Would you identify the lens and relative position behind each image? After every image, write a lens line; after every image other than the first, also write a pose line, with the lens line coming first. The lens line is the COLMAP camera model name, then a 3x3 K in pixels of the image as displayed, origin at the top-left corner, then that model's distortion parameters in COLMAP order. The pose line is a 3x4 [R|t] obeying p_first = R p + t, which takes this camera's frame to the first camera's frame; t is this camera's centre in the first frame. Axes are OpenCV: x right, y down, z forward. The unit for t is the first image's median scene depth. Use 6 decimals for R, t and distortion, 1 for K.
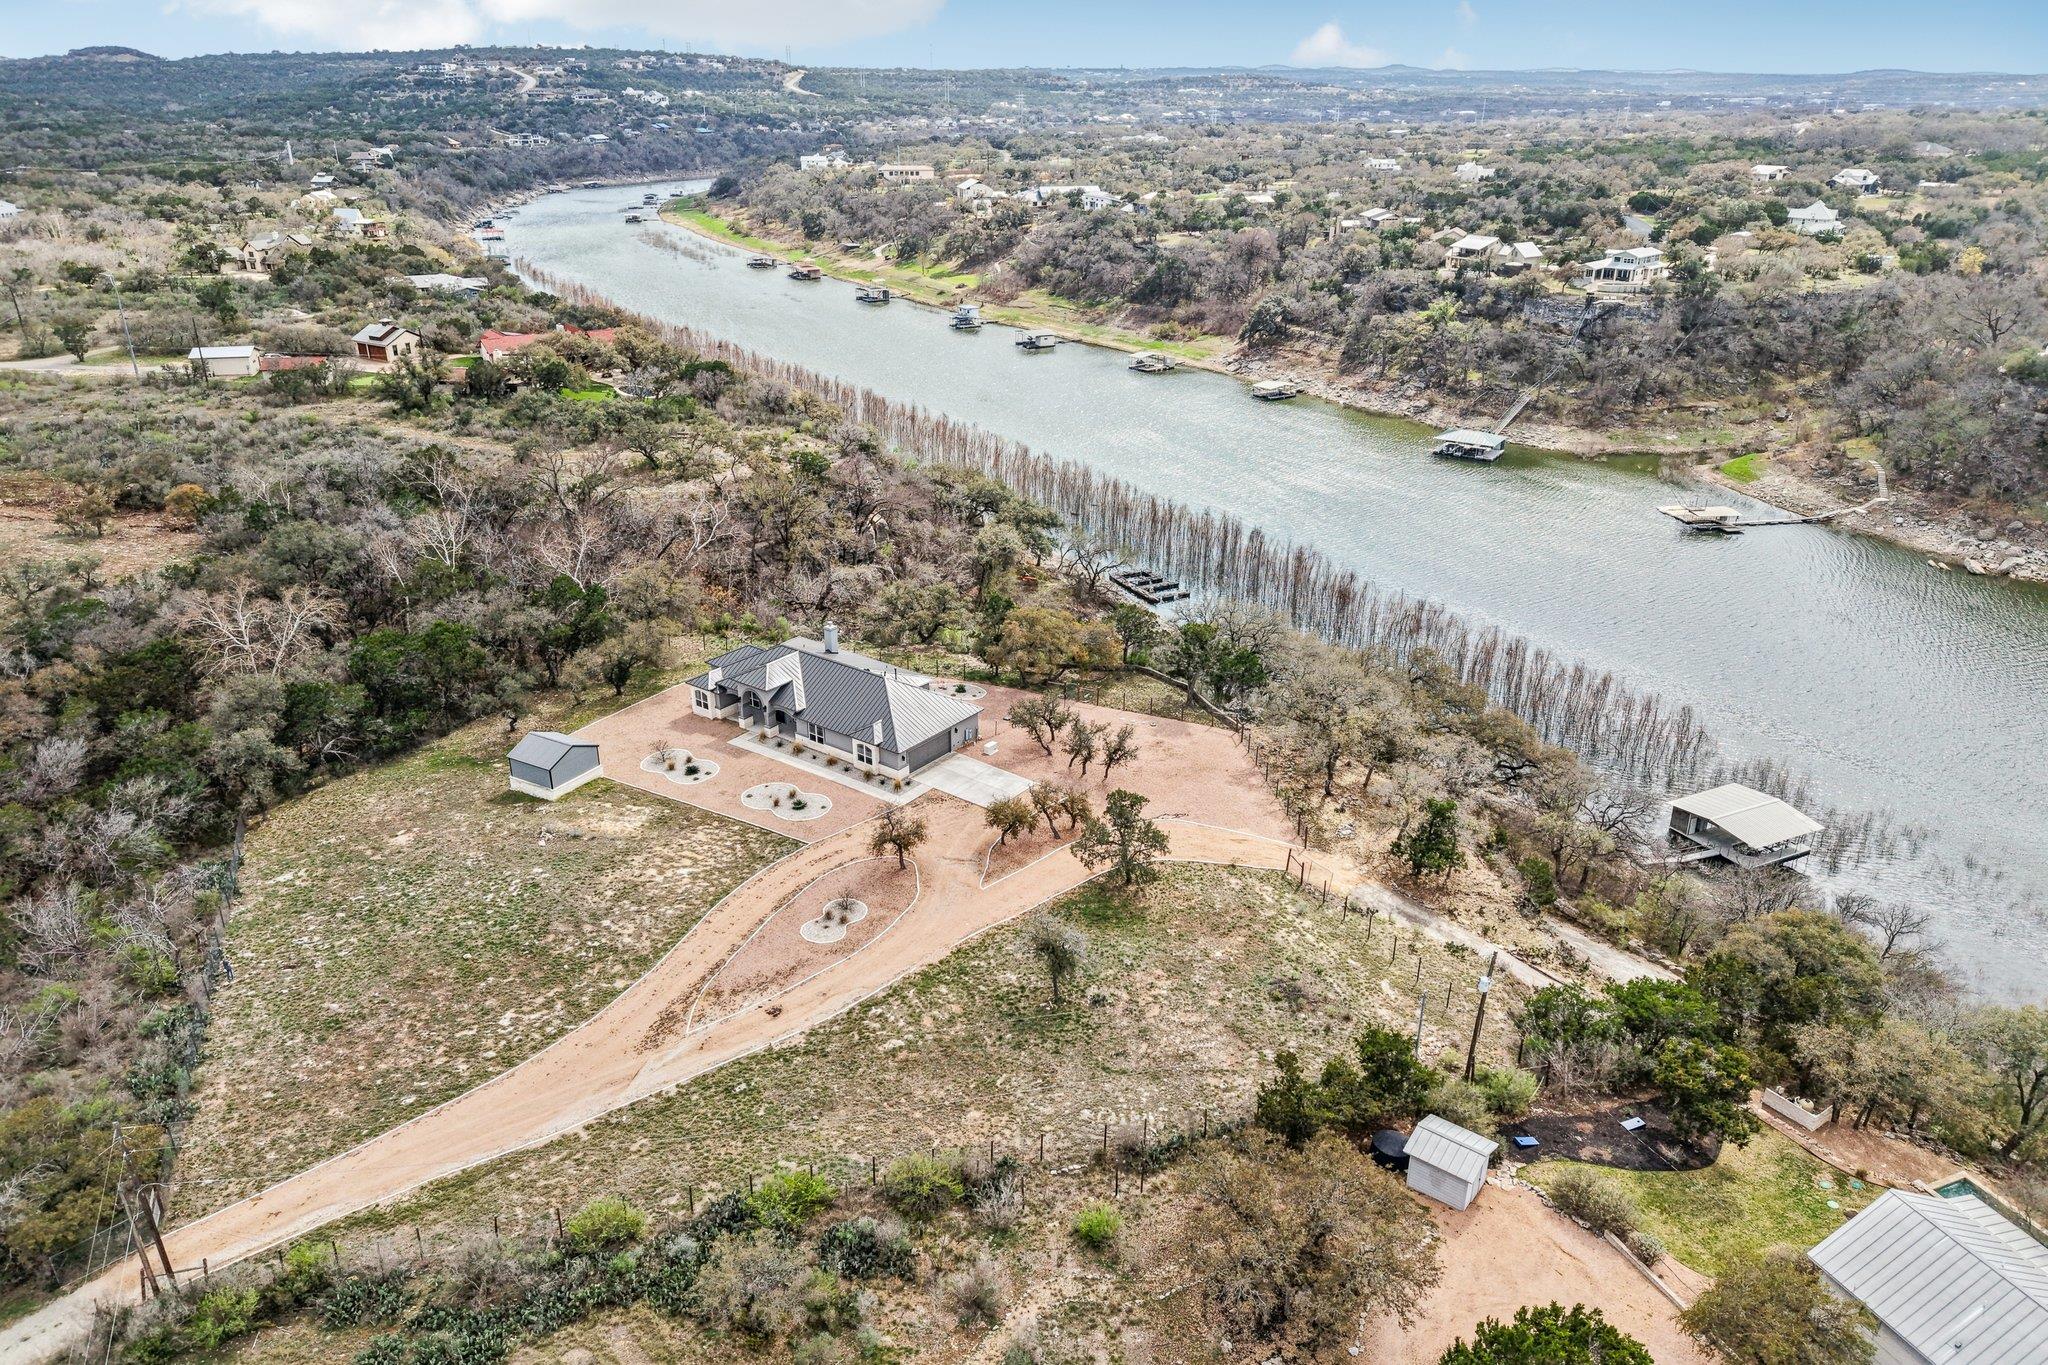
lens RADIAL K [[1410.1, 0, 1024.7], [0, 1410.1, 682.9], [0, 0, 1]] dist [0.001472, -0.001472]
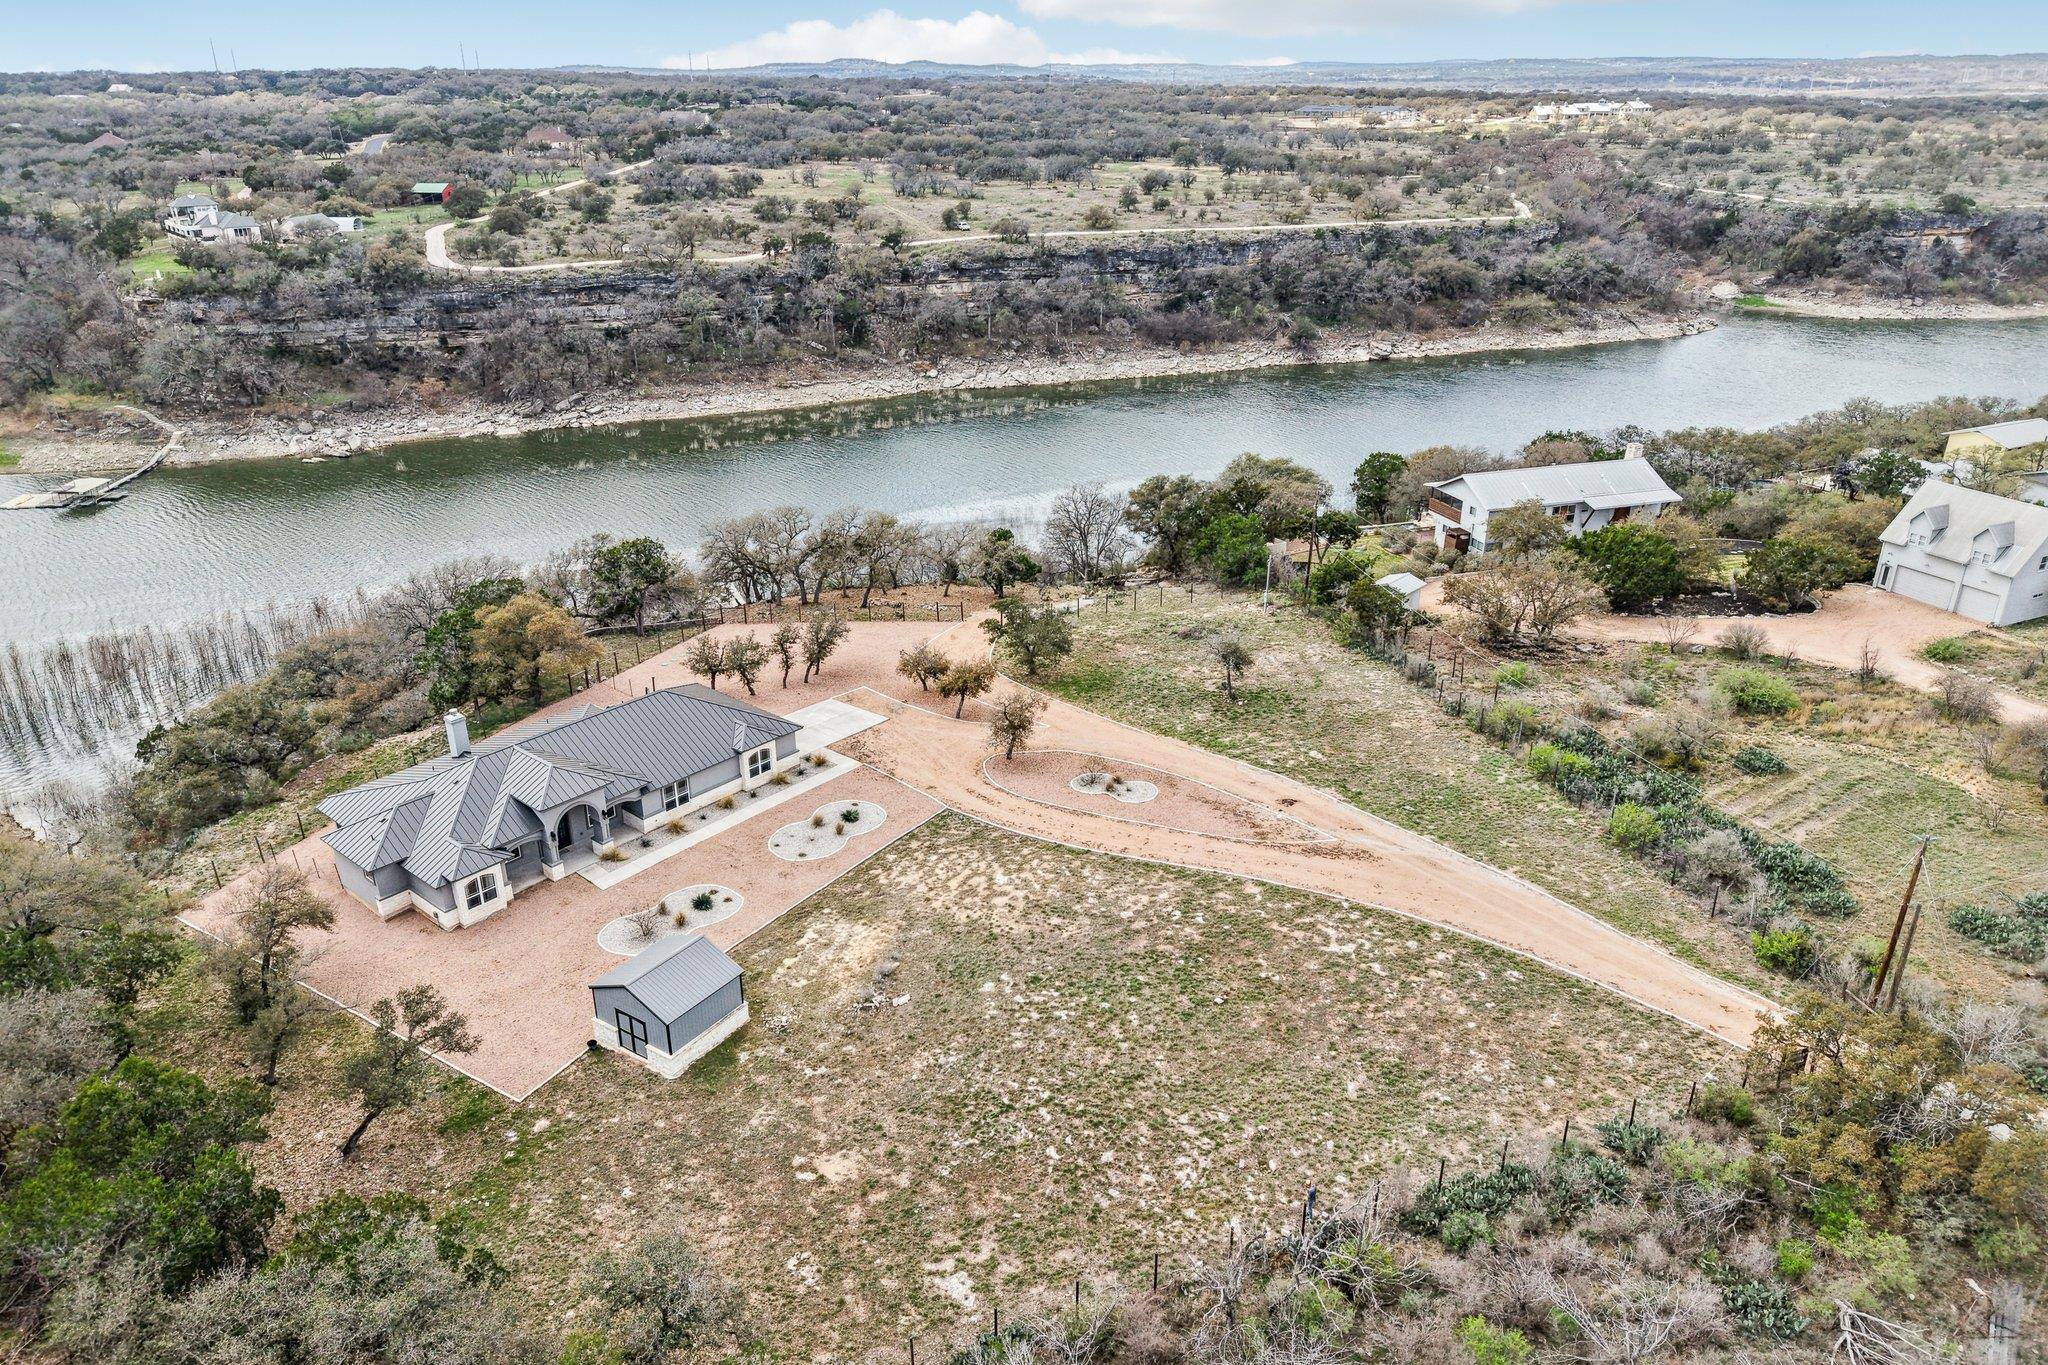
lens RADIAL K [[1410.1, 0, 1024.7], [0, 1410.1, 682.5], [0, 0, 1]] dist [0.001472, -0.001472]
pose [[0.052665, -0.392464, 0.918258, -0.804928], [0.390420, 0.854438, 0.342795, -0.197549], [-0.919129, 0.340453, 0.198224, 0.696275]]
